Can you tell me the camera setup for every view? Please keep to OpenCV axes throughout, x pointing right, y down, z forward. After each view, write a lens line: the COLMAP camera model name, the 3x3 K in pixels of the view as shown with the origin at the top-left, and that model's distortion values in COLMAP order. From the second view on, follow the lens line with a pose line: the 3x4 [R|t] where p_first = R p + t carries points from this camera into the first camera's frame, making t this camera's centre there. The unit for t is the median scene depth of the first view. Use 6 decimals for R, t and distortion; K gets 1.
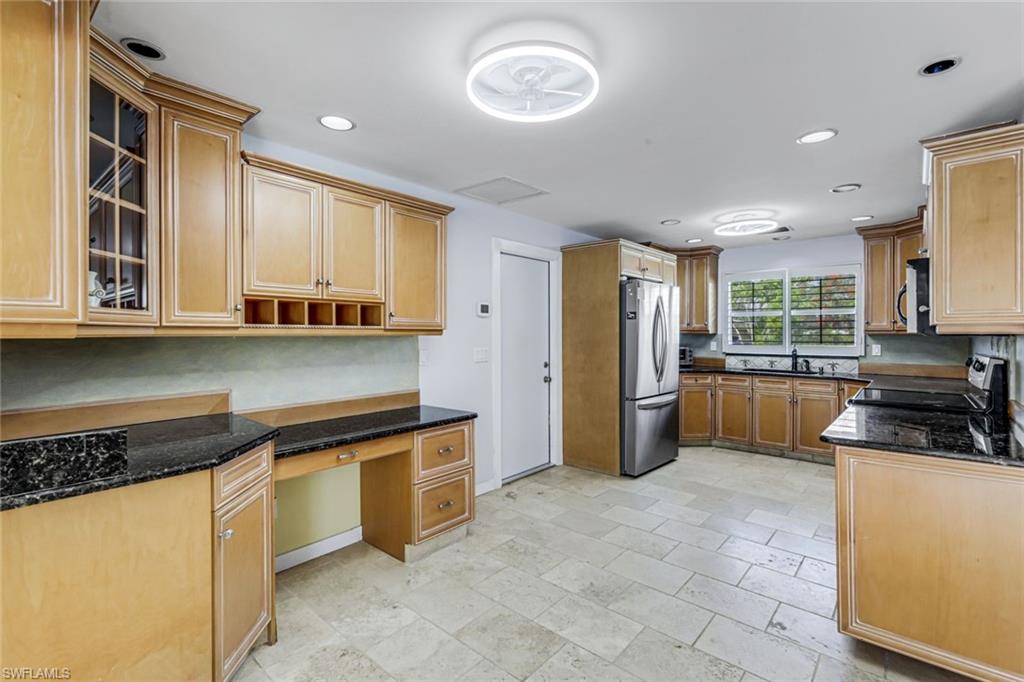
lens RADIAL K [[457.9, 0, 509.5], [0, 457.9, 335.0], [0, 0, 1]] dist [0.000542, -0.000079]
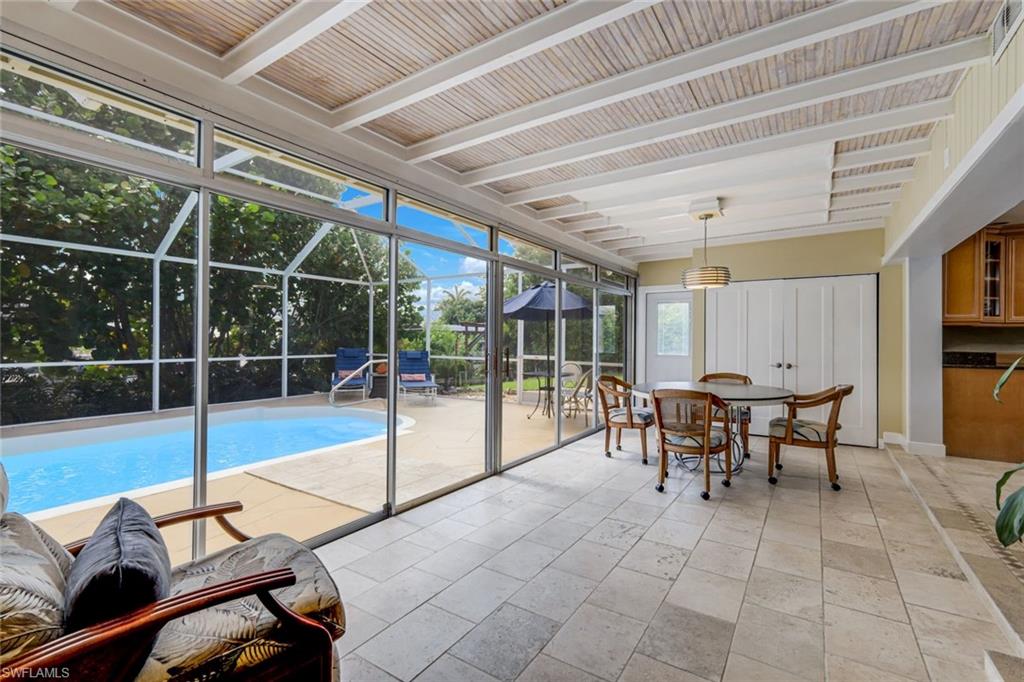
lens RADIAL K [[452.5, 0, 513.1], [0, 452.5, 333.1], [0, 0, 1]] dist [0.005883, 0.000802]
pose [[0.138634, -0.014841, -0.990233, 0.619039], [-0.016926, 0.999706, -0.017353, 0.058637], [0.990199, 0.019166, 0.138342, -0.929535]]
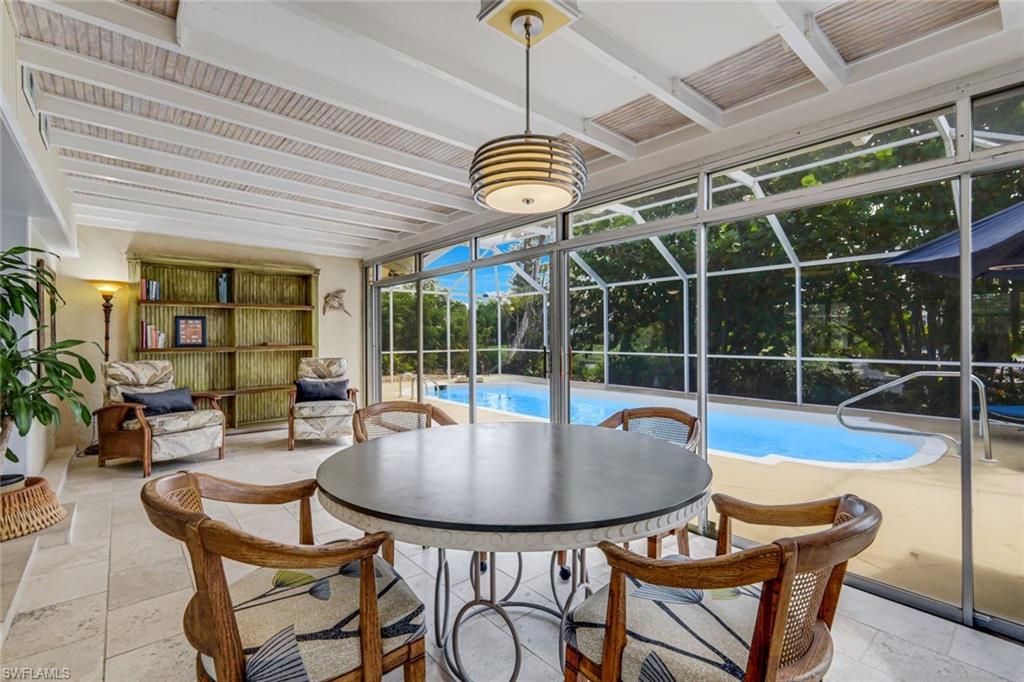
lens RADIAL K [[455.3, 0, 509.2], [0, 455.3, 336.5], [0, 0, 1]] dist [0.011373, 0.000013]
pose [[-0.990528, 0.003396, 0.137268, -0.422422], [0.004081, 0.999981, 0.004706, 0.049027], [-0.137249, 0.005222, -0.990523, 0.093011]]
